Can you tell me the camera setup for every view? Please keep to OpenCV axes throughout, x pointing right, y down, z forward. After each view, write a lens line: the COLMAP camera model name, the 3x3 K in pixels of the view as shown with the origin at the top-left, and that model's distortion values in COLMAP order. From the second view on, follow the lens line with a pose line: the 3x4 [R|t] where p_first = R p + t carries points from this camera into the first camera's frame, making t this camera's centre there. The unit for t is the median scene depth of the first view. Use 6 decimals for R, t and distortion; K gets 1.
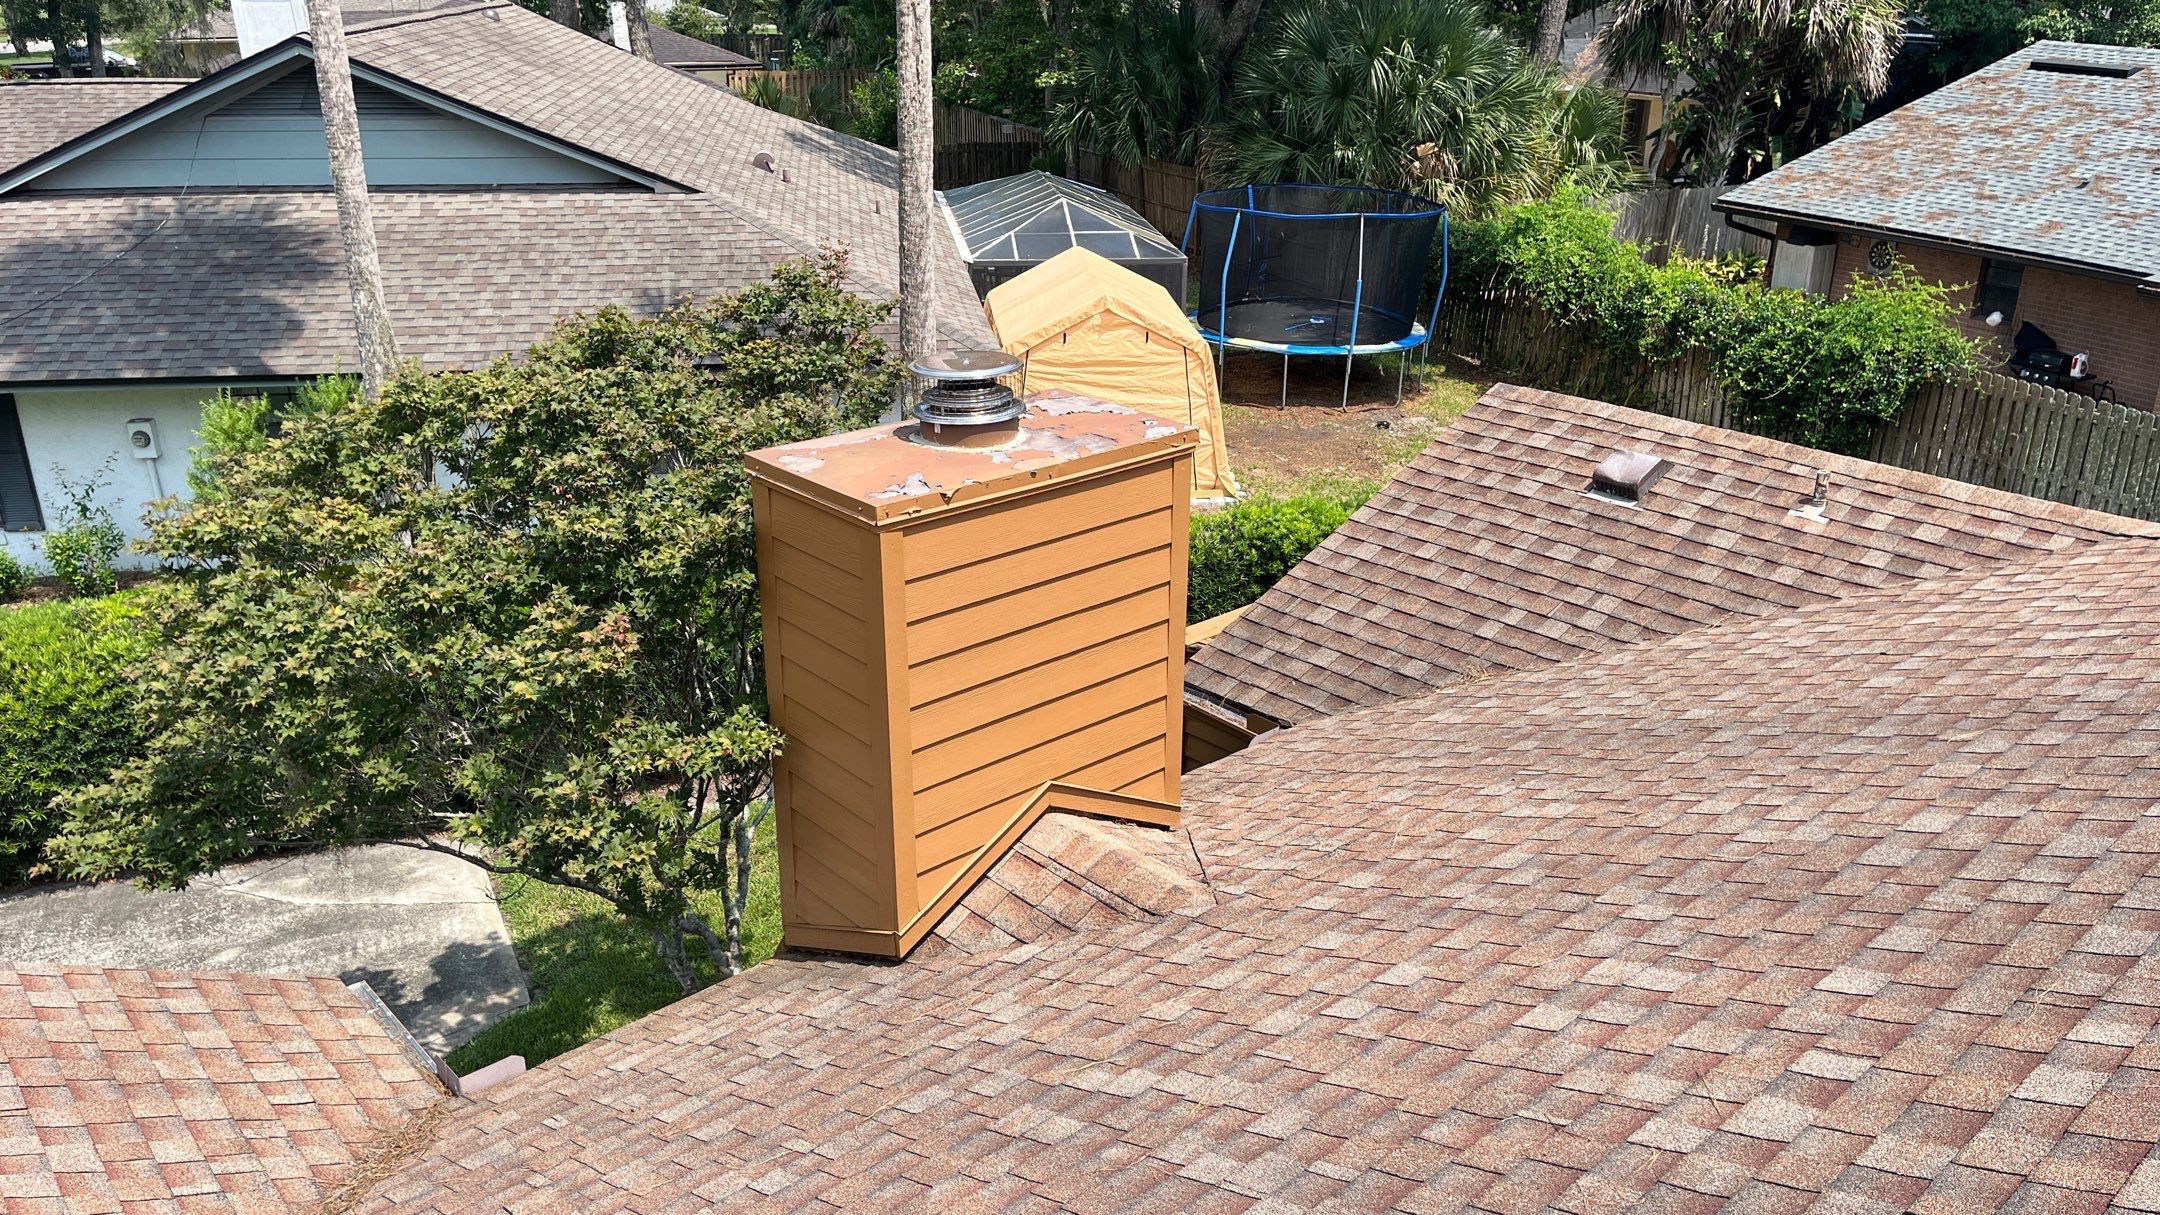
lens RADIAL K [[1639.5, 0, 1080.0], [0, 1639.5, 607.5], [0, 0, 1]] dist [0.089034, -0.068739]
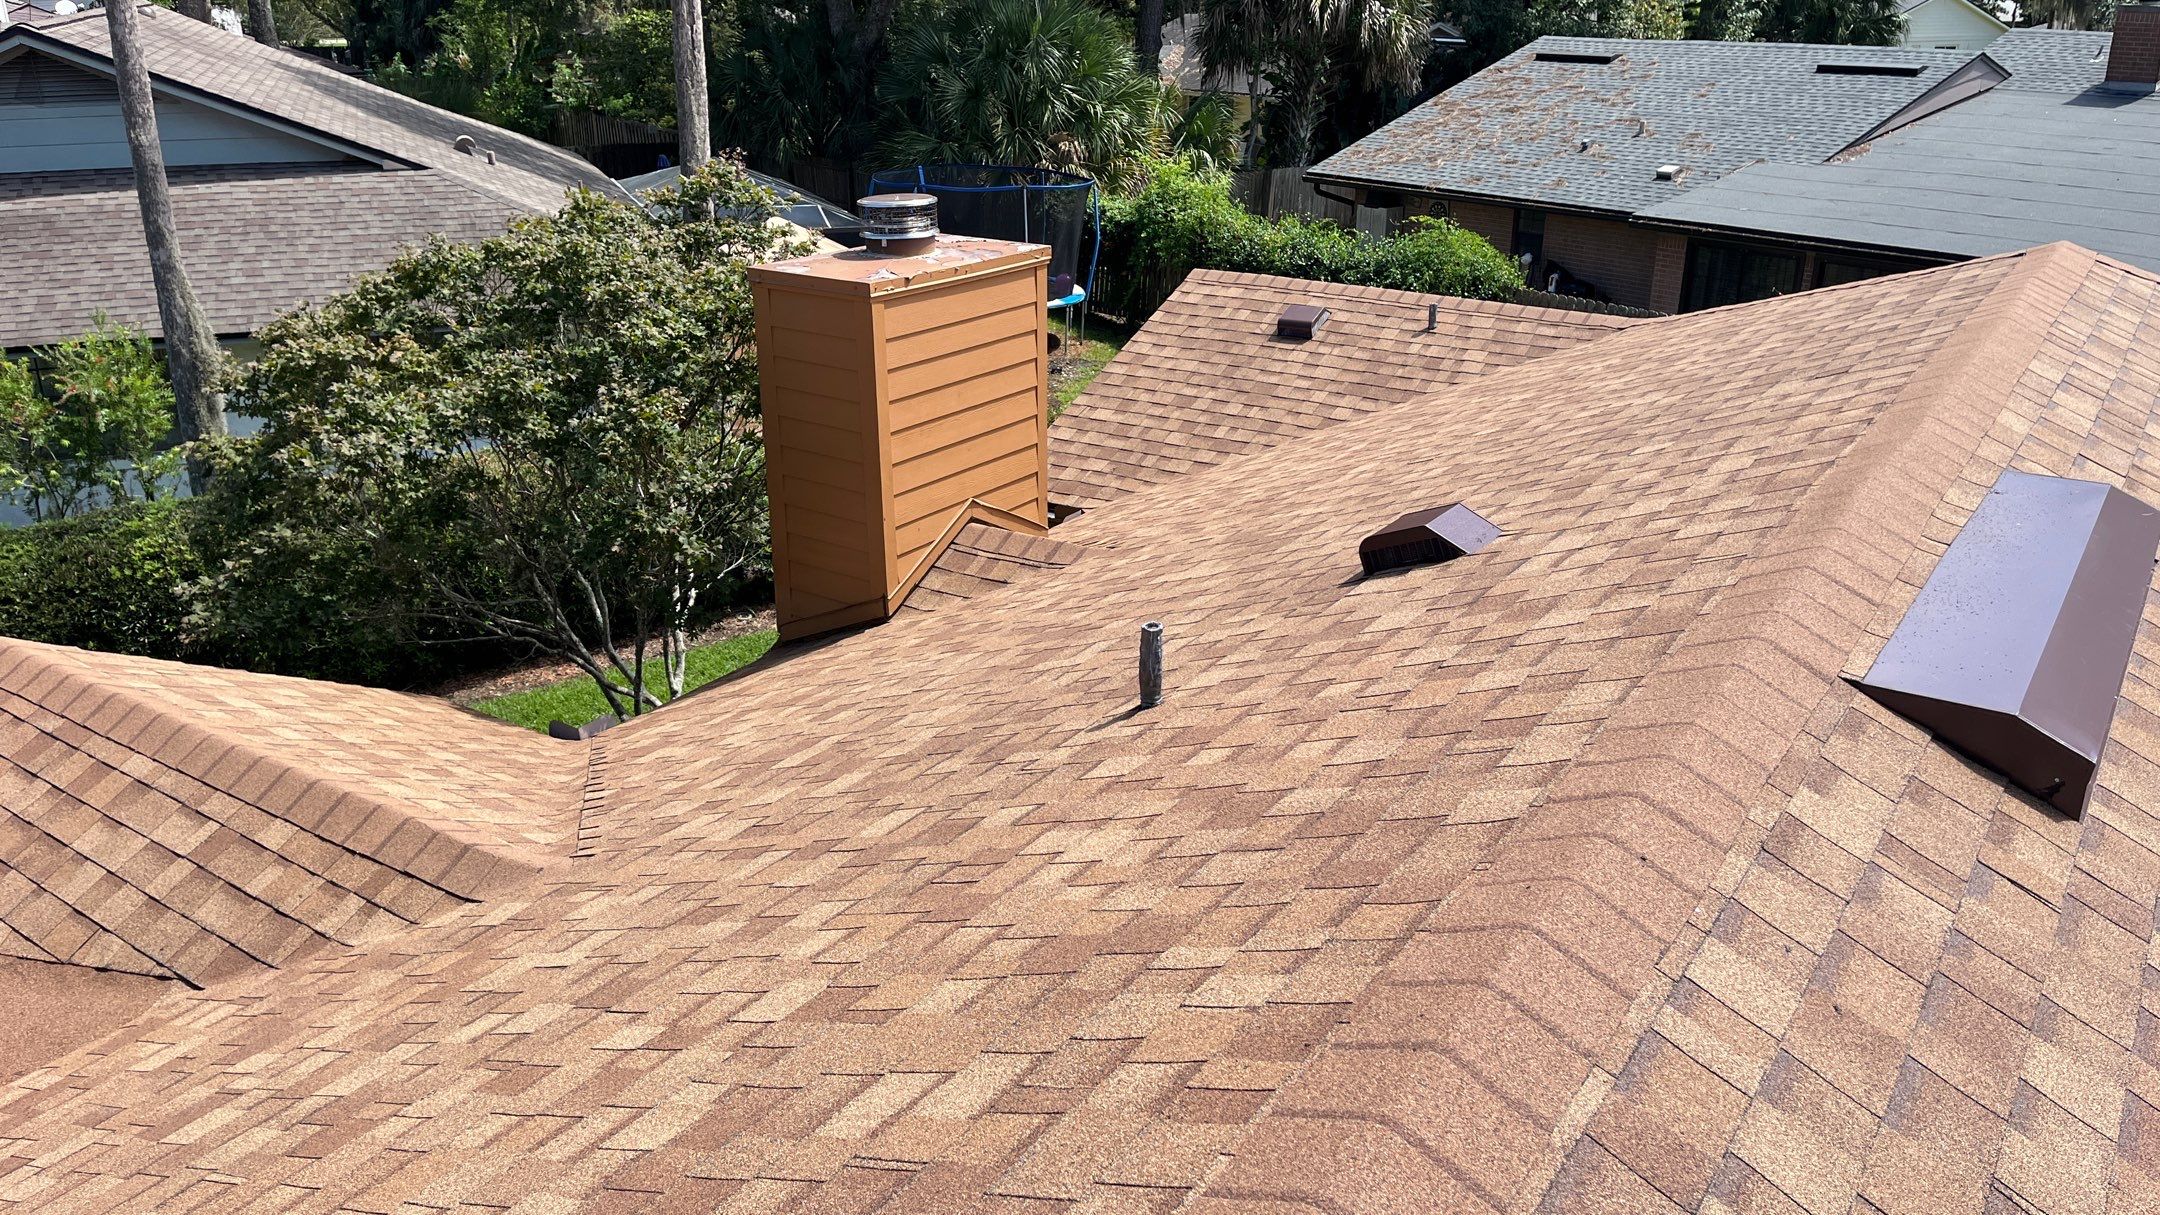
lens RADIAL K [[1608.9, 0, 1080.0], [0, 1608.9, 607.5], [0, 0, 1]] dist [0.201710, -0.232102]
pose [[0.971541, -0.088810, 0.219594, -0.083987], [0.090885, 0.995861, 0.000659, 0.071455], [-0.218744, 0.019318, 0.975591, -0.138571]]
